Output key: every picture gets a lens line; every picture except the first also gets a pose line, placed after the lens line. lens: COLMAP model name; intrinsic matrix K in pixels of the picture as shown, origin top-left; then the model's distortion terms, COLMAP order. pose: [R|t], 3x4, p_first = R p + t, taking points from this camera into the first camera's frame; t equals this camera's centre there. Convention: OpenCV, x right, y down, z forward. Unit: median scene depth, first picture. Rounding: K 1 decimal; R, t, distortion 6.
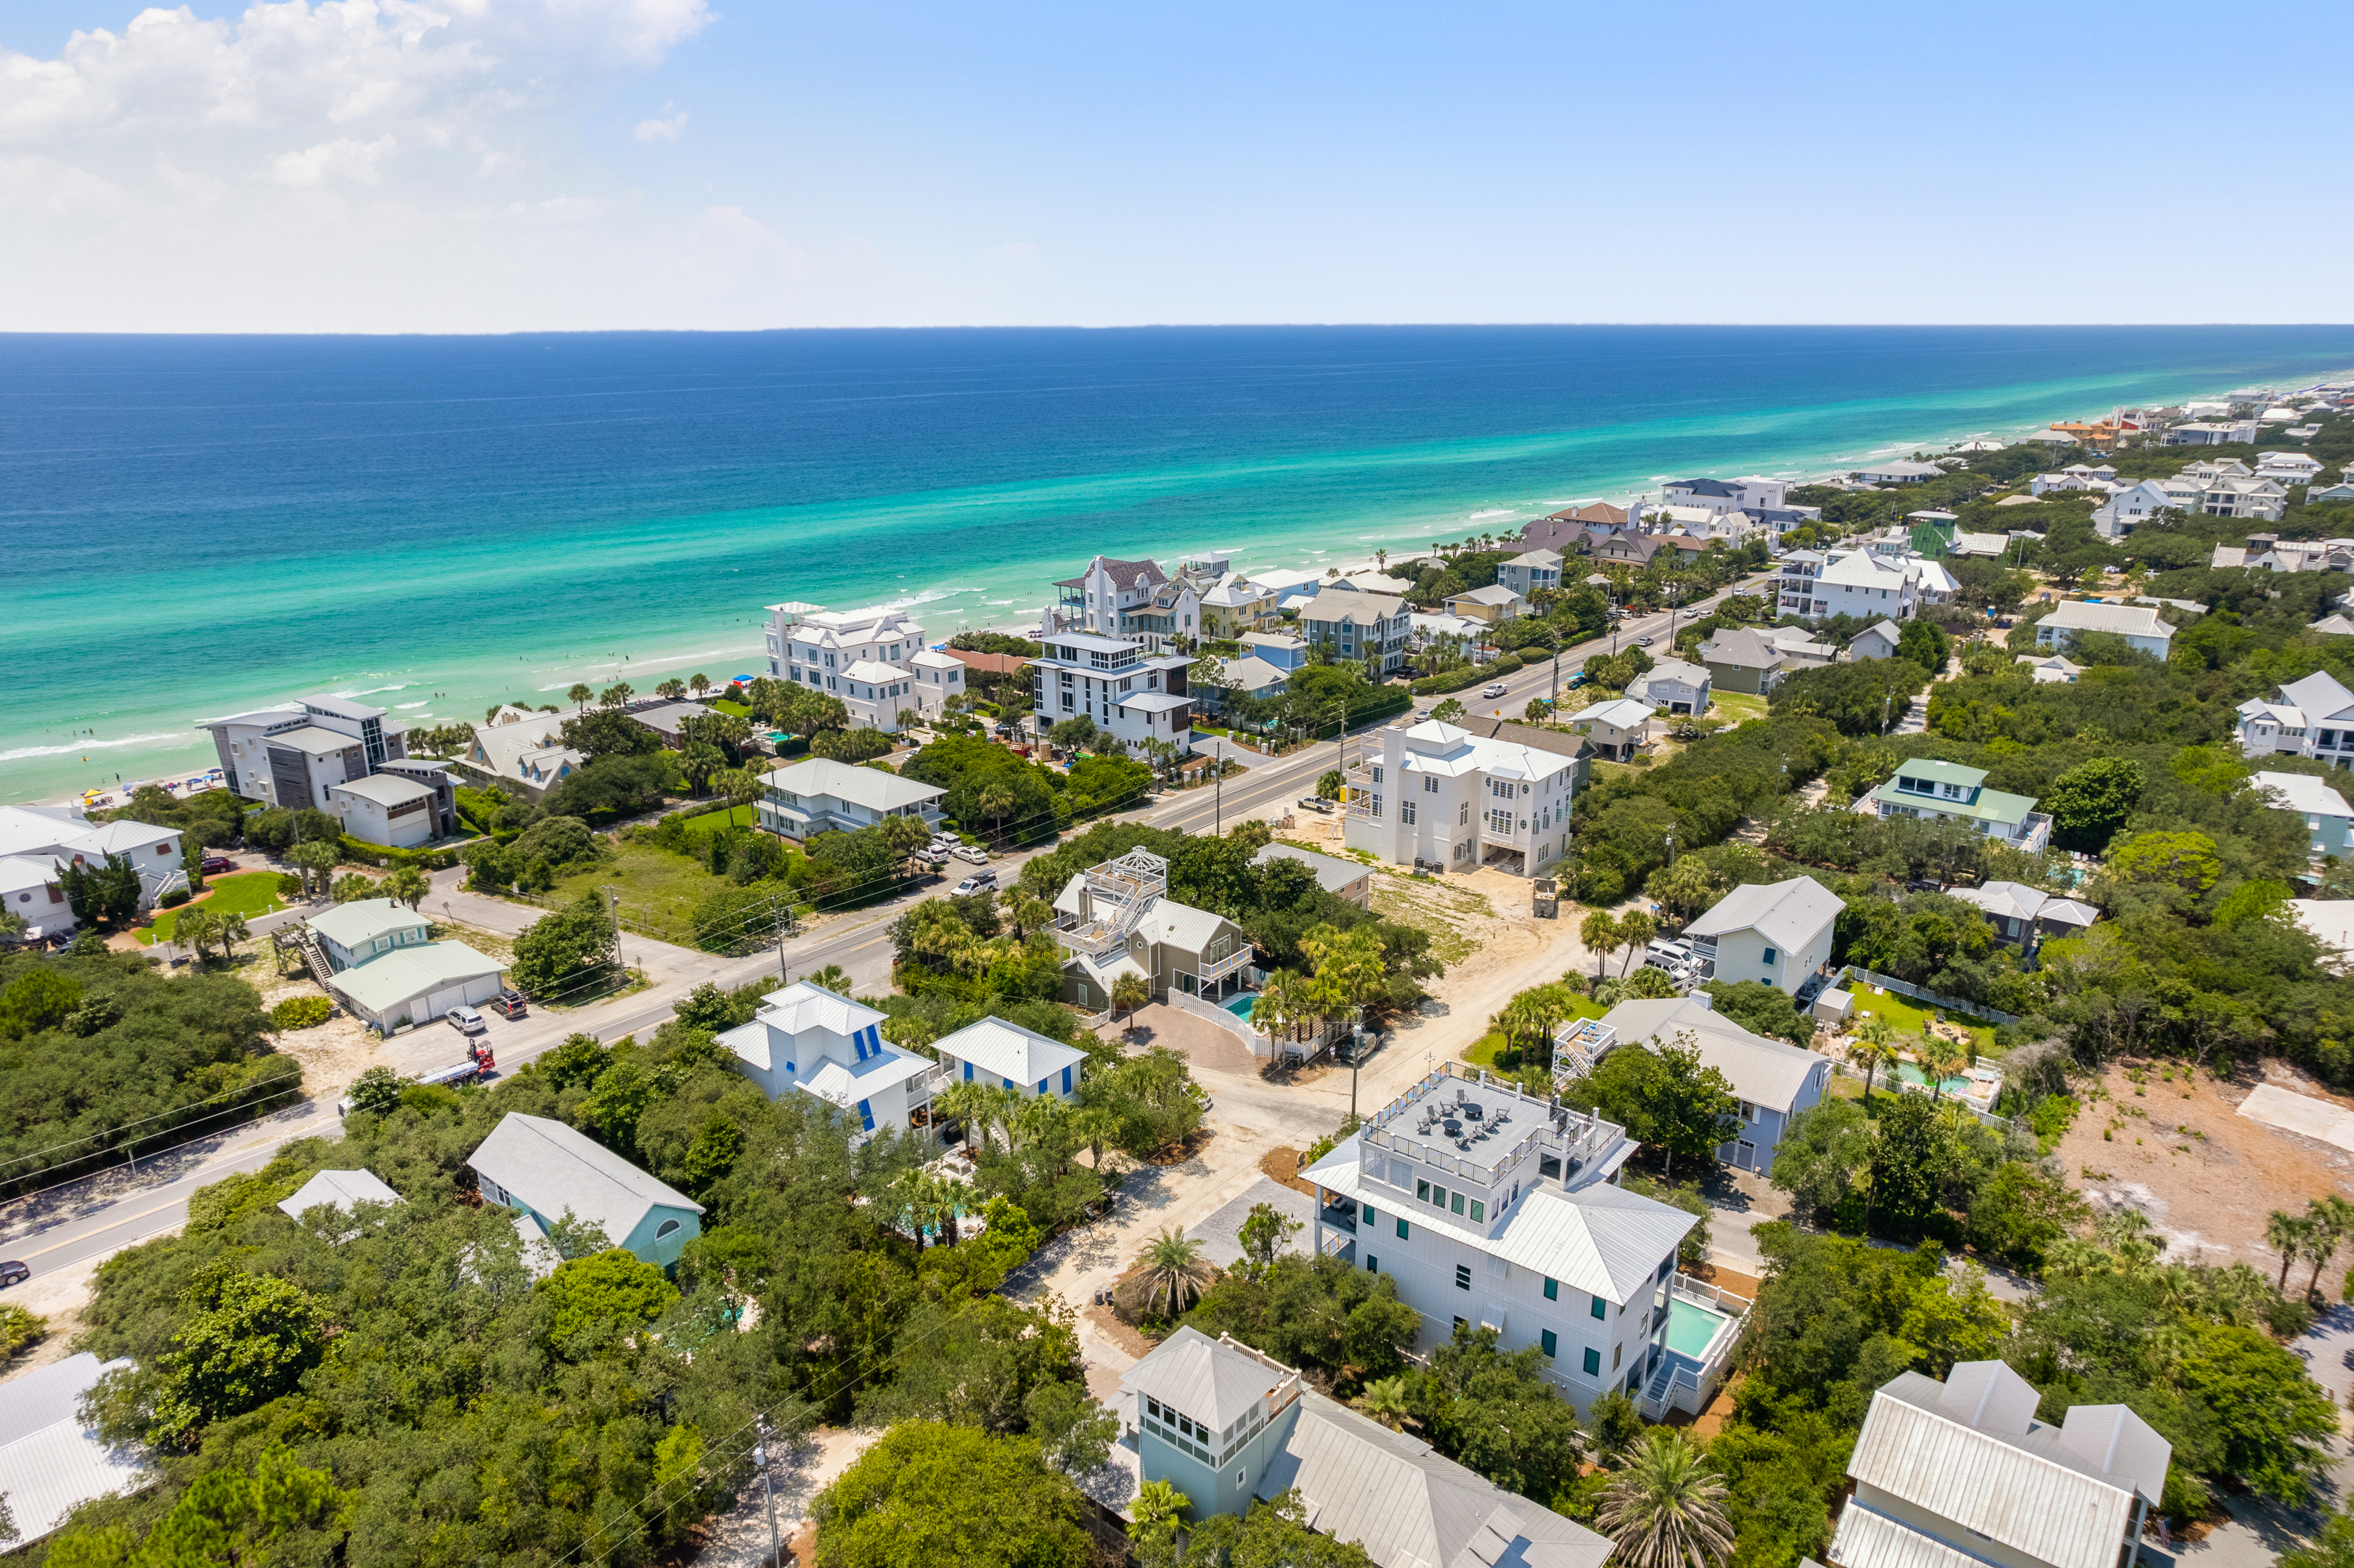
lens RADIAL K [[1519.5, 0, 1172.9], [0, 1519.5, 702.4], [0, 0, 1]] dist [-0.062550, 0.050619]
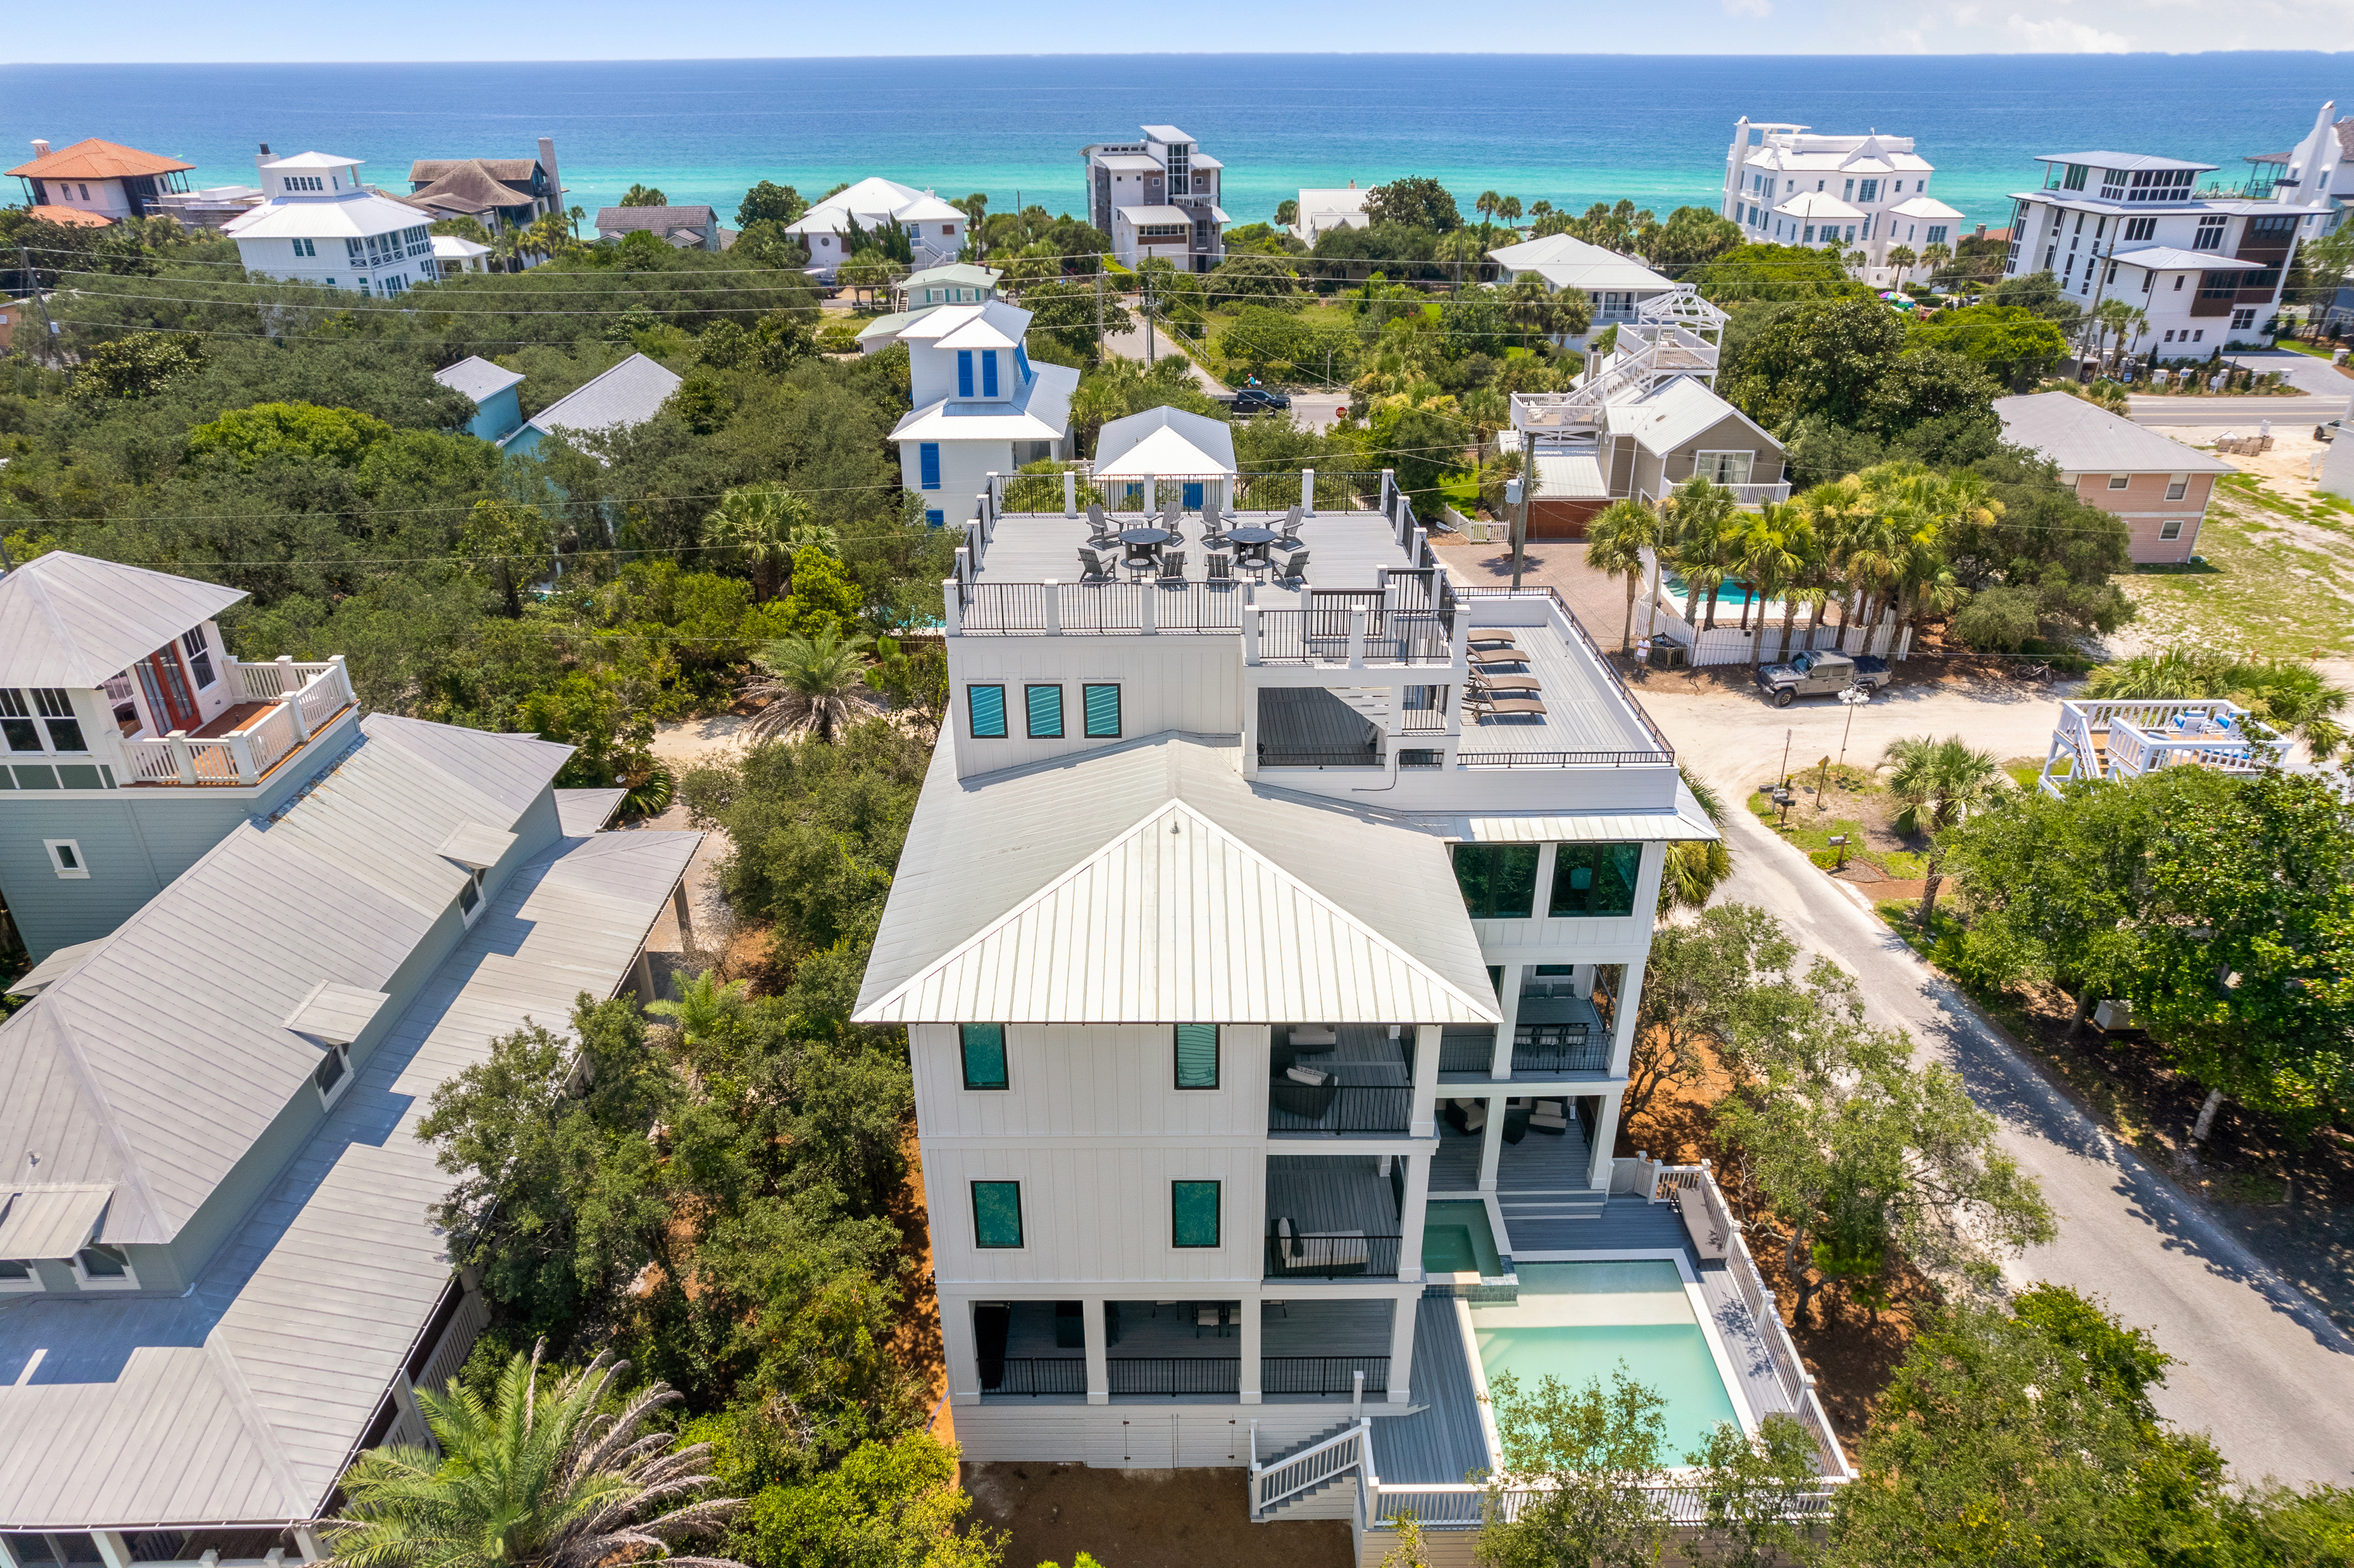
lens RADIAL K [[1480.1, 0, 1174.2], [0, 1480.1, 779.8], [0, 0, 1]] dist [-0.078504, 0.075534]
pose [[0.633643, 0.347488, -0.691194, 0.201108], [-0.188473, 0.935866, 0.297713, 0.094716], [0.750316, -0.058372, 0.658497, 0.315632]]
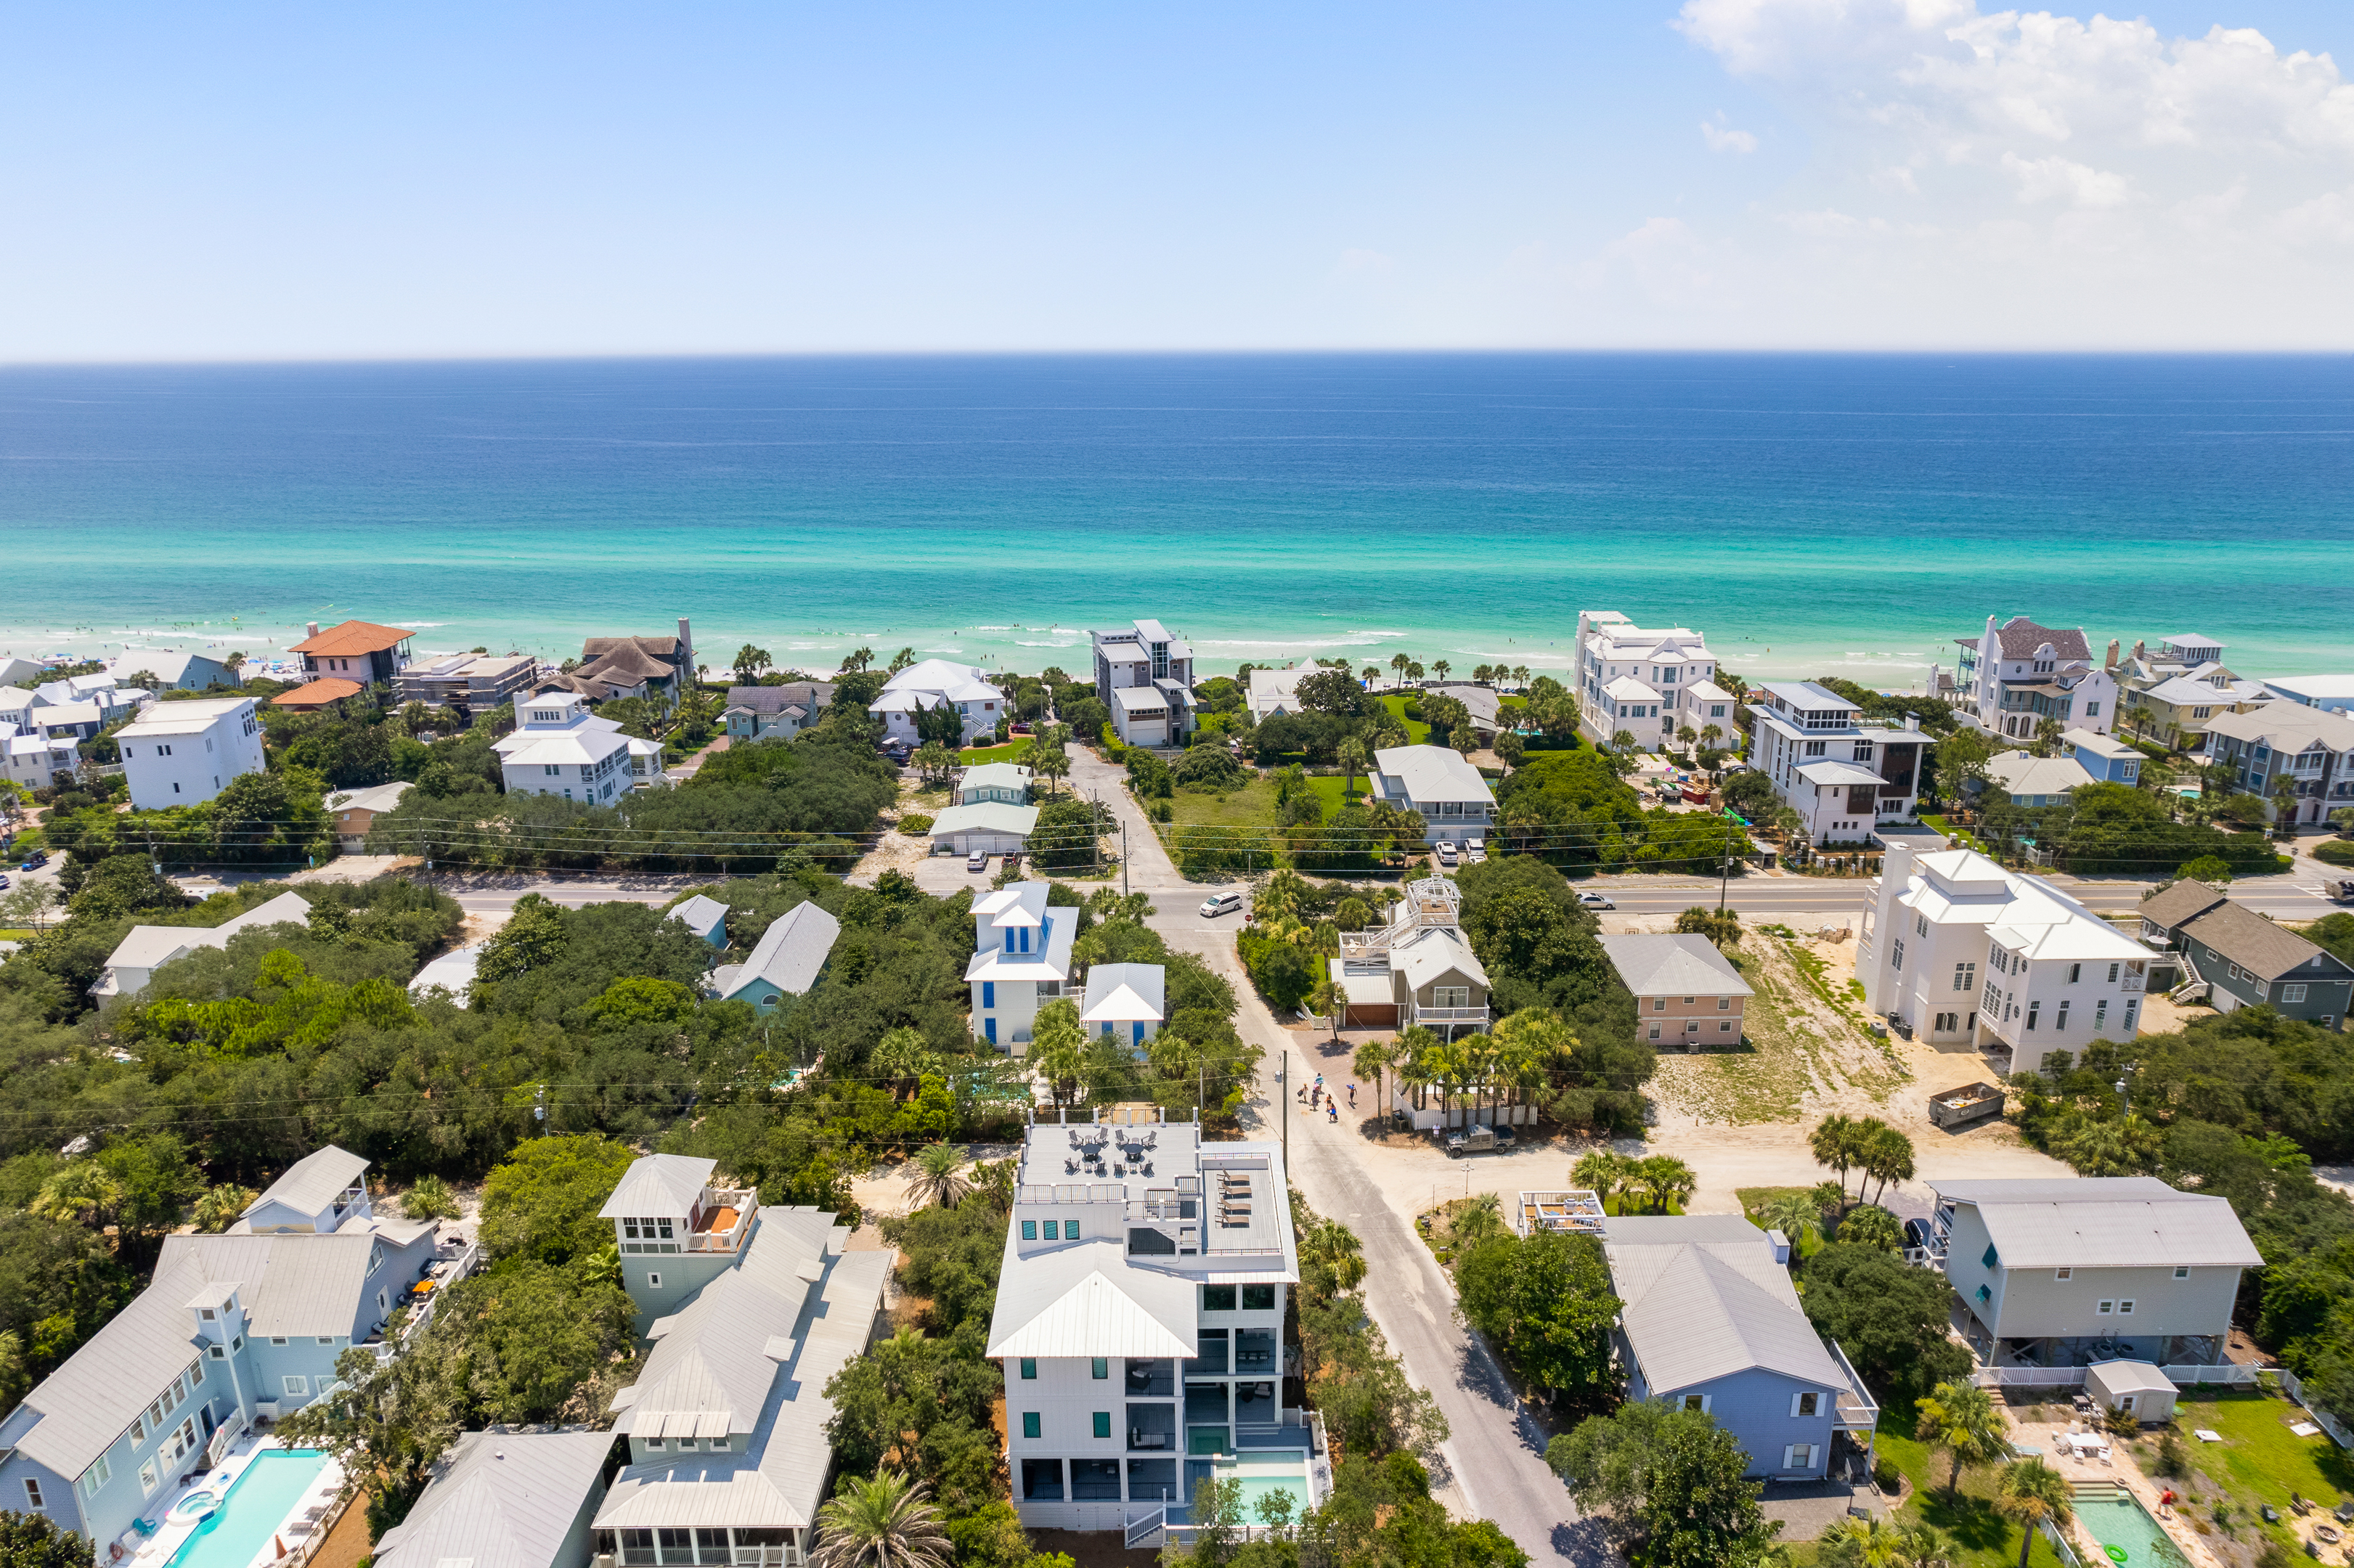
lens RADIAL K [[1479.9, 0, 1186.0], [0, 1479.9, 776.5], [0, 0, 1]] dist [-0.047603, 0.000261]
pose [[0.632079, 0.218462, -0.743472, 0.373385], [-0.185093, 0.974230, 0.128907, -0.037980], [0.752474, 0.056132, 0.656226, 0.169019]]
